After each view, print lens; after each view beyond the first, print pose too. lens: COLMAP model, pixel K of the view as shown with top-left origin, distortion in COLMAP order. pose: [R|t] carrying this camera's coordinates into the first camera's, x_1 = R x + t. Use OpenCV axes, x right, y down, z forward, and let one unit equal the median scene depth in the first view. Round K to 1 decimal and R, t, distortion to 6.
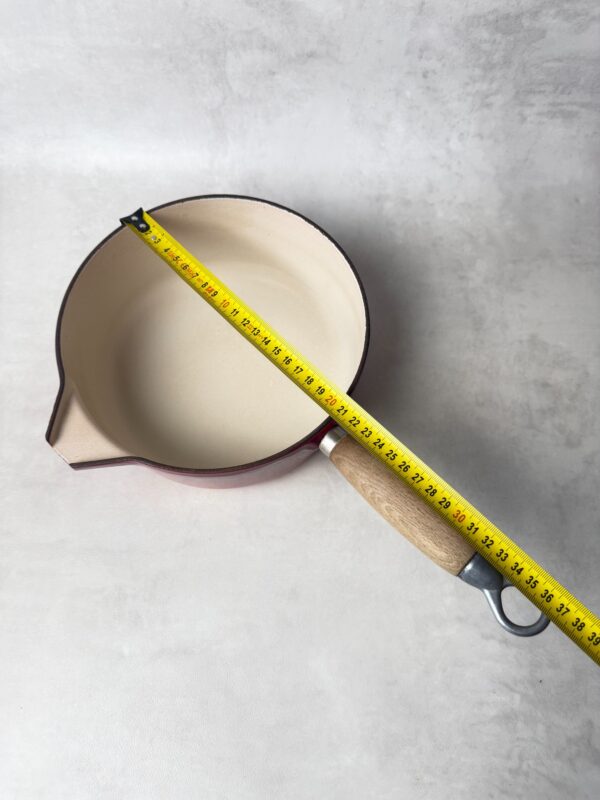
lens RADIAL K [[587.5, 0, 304.2], [0, 587.5, 398.2], [0, 0, 1]] dist [-0.033206, 0.012452]
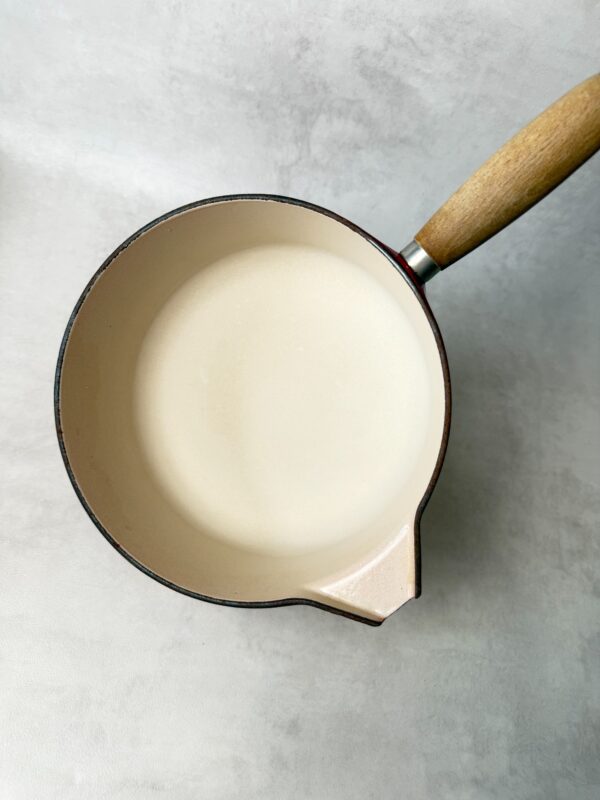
lens RADIAL K [[587.5, 0, 304.2], [0, 587.5, 398.2], [0, 0, 1]] dist [-0.033206, 0.012452]
pose [[0.969509, 0.206424, 0.132068, -0.189908], [-0.189086, 0.972957, -0.132668, -0.013394], [-0.155882, 0.103650, 0.982322, 0.117255]]
